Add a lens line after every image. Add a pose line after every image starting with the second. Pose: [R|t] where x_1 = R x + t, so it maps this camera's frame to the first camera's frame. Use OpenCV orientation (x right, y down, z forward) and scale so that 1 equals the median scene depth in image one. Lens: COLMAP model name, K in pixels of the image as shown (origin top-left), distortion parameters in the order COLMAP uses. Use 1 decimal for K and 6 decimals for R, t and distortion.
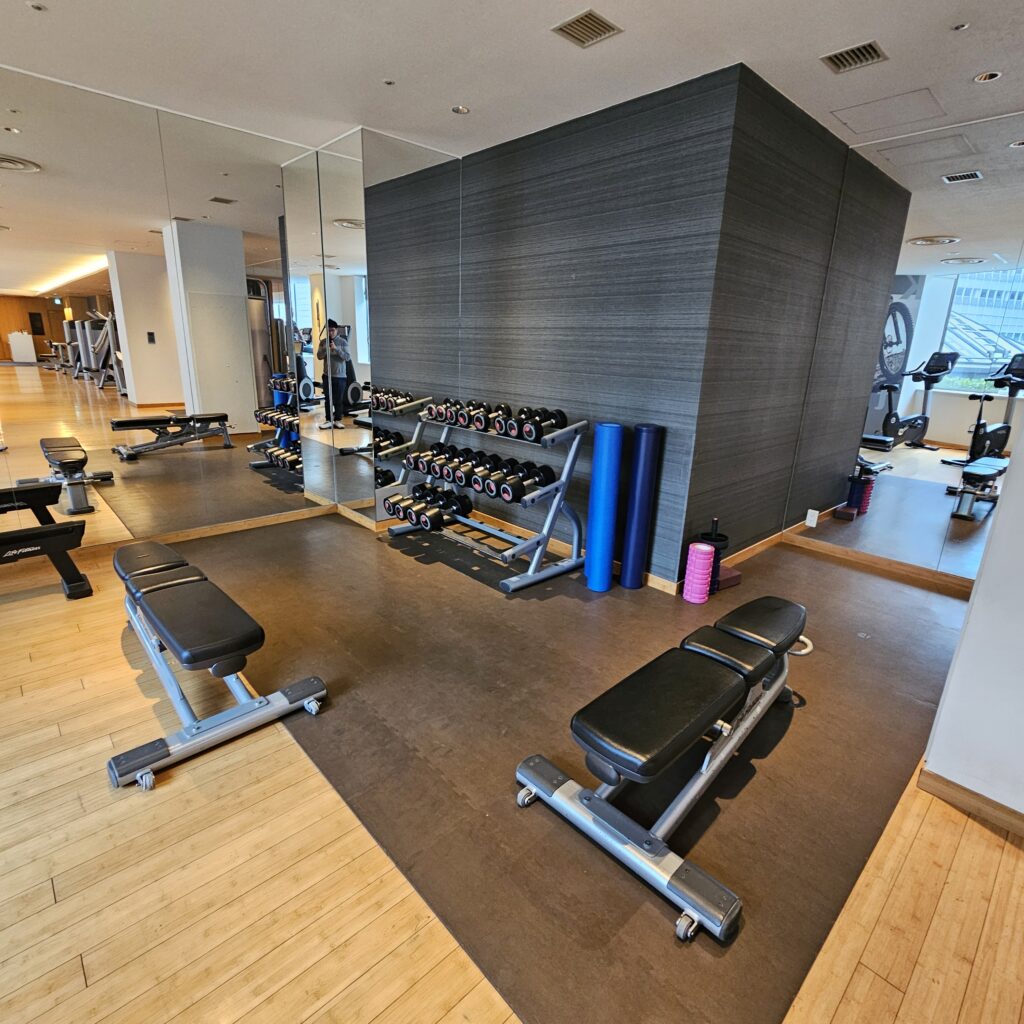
lens RADIAL K [[574.9, 0, 512.0], [0, 574.9, 512.0], [0, 0, 1]] dist [0.002397, 0.002566]
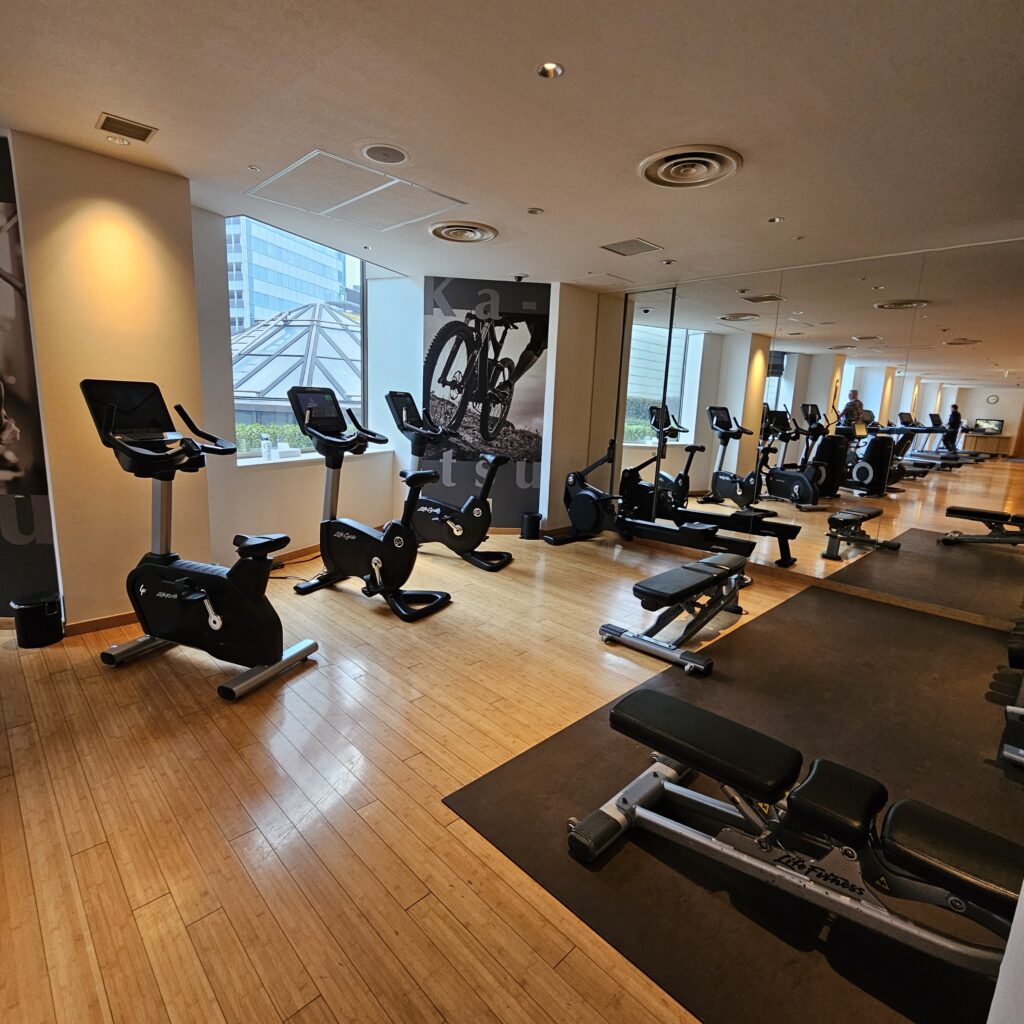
lens RADIAL K [[625.9, 0, 514.5], [0, 625.9, 530.7], [0, 0, 1]] dist [-0.000757, 0.000033]
pose [[0.004501, 0.176726, -0.984250, 0.998156], [-0.323805, 0.931488, 0.165771, -0.095161], [0.946113, 0.317959, 0.061418, 0.318385]]
